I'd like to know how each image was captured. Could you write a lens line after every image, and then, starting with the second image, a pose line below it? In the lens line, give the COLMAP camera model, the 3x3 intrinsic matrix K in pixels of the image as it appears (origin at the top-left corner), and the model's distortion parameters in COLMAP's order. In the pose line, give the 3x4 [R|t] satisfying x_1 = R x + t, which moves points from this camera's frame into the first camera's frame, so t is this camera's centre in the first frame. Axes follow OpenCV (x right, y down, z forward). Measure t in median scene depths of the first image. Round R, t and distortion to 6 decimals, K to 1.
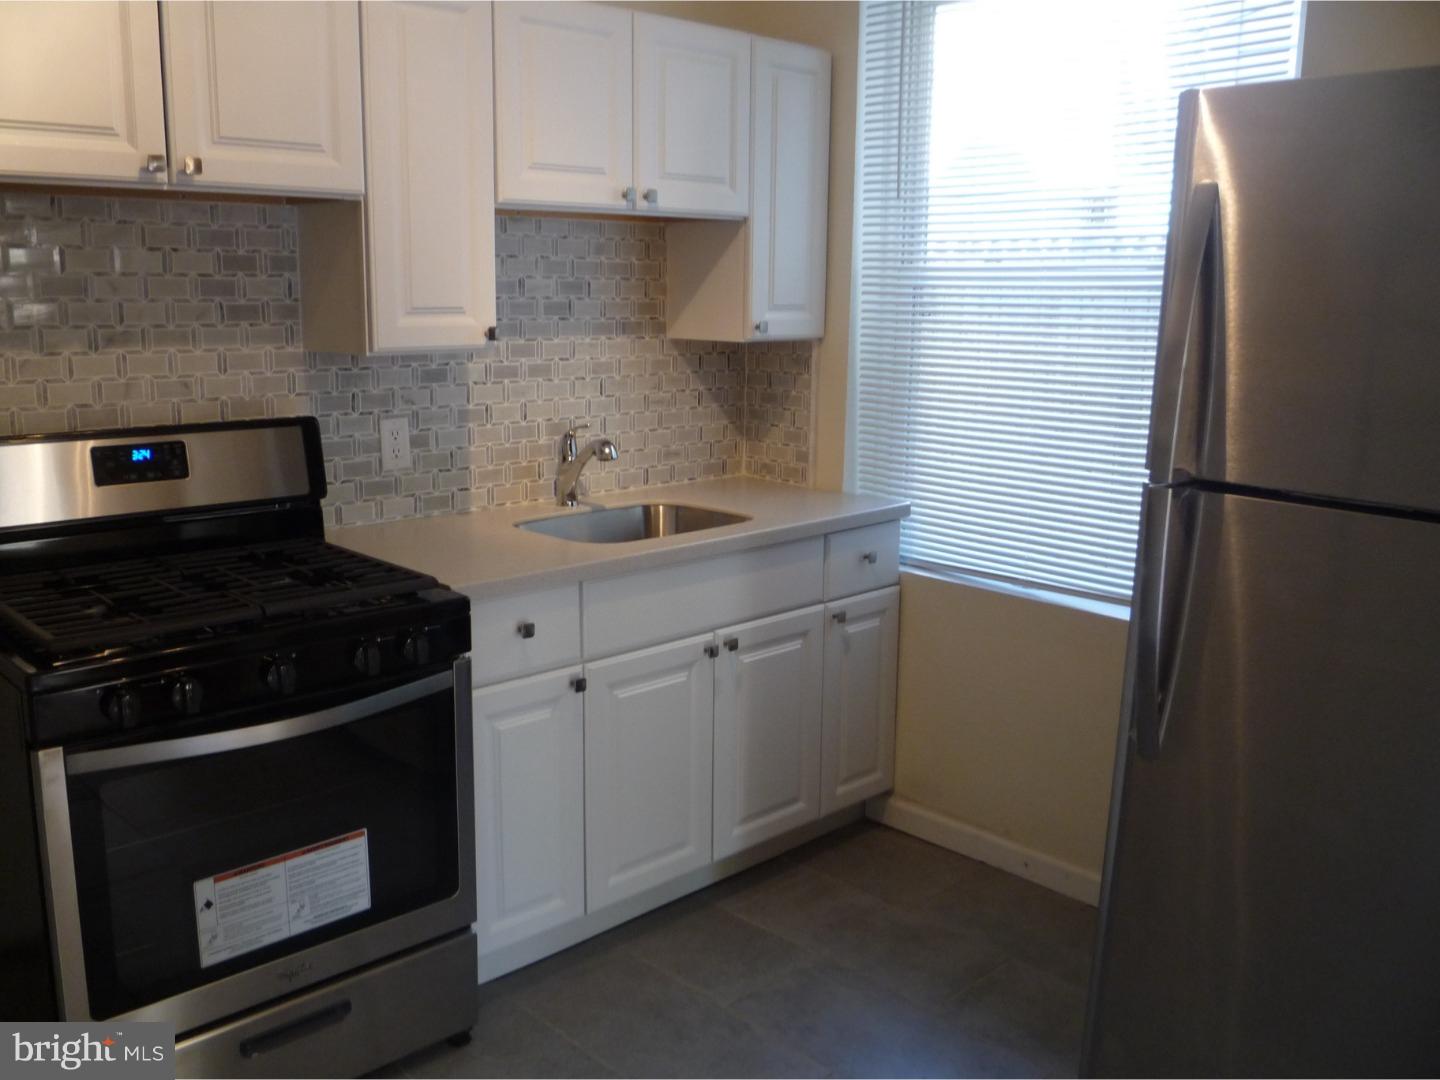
lens RADIAL K [[1251.1, 0, 720.3], [0, 1251.1, 542.2], [0, 0, 1]] dist [-0.061936, 0.035675]
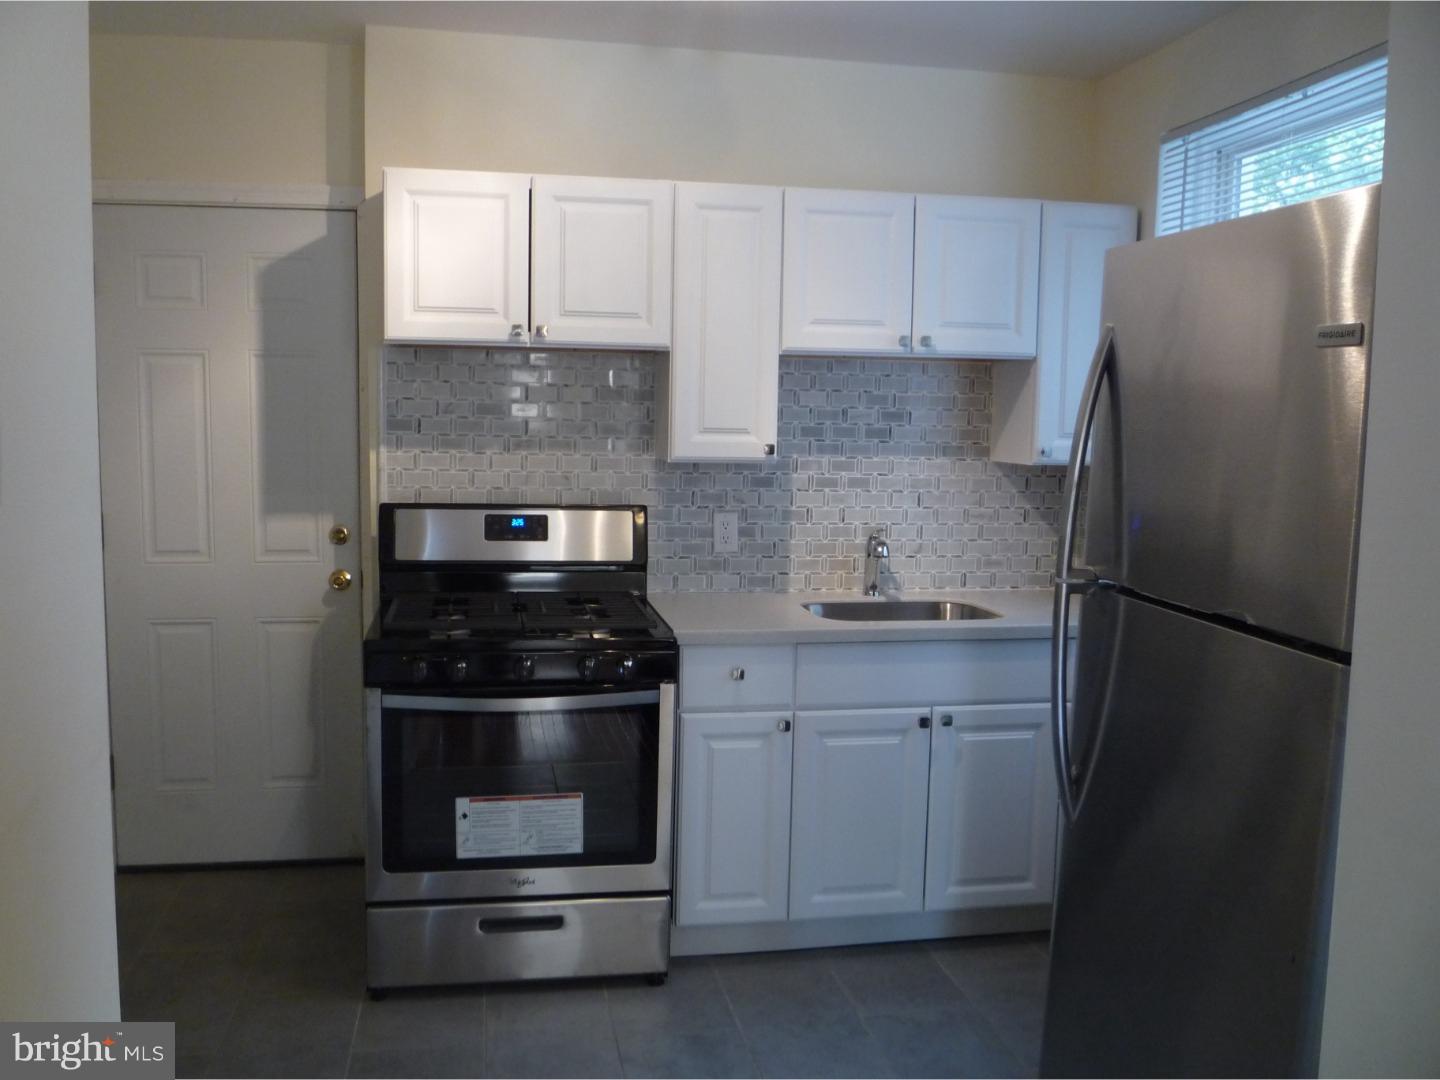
lens RADIAL K [[1251.1, 0, 718.7], [0, 1251.1, 539.4], [0, 0, 1]] dist [-0.061936, 0.035675]
pose [[0.841724, 0.060394, -0.536519, 0.444385], [-0.117496, 0.990398, -0.072849, 0.024920], [0.526968, 0.124357, 0.840738, -0.103214]]
